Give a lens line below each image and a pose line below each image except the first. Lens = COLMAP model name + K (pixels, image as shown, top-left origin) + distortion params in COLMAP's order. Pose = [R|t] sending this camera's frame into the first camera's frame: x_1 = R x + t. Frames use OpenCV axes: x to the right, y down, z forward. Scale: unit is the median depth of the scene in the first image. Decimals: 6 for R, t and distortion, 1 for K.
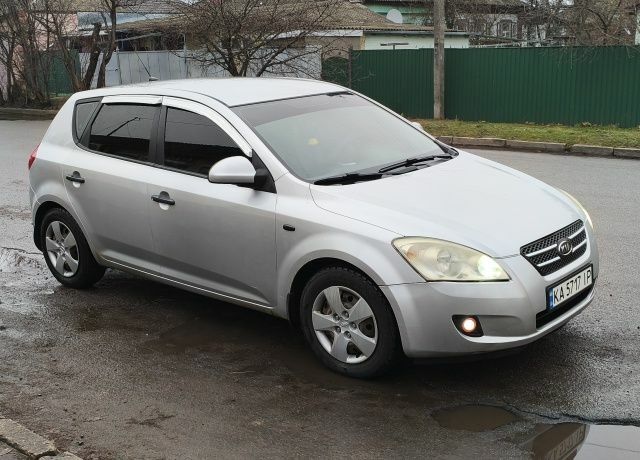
lens RADIAL K [[753.6, 0, 319.0], [0, 753.6, 297.6], [0, 0, 1]] dist [0.068661, -0.076775]
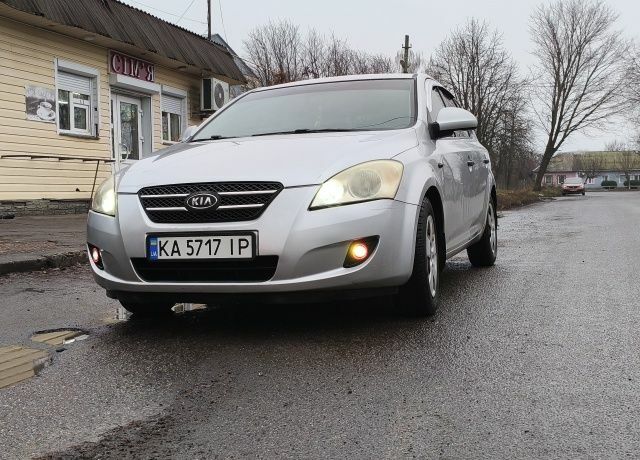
lens RADIAL K [[753.6, 0, 319.0], [0, 753.6, 297.6], [0, 0, 1]] dist [0.068661, -0.076775]
pose [[0.389124, 0.151870, -0.908580, 1.102218], [-0.271253, 0.961477, 0.044540, -0.032274], [0.880343, 0.229124, 0.415329, 0.735492]]
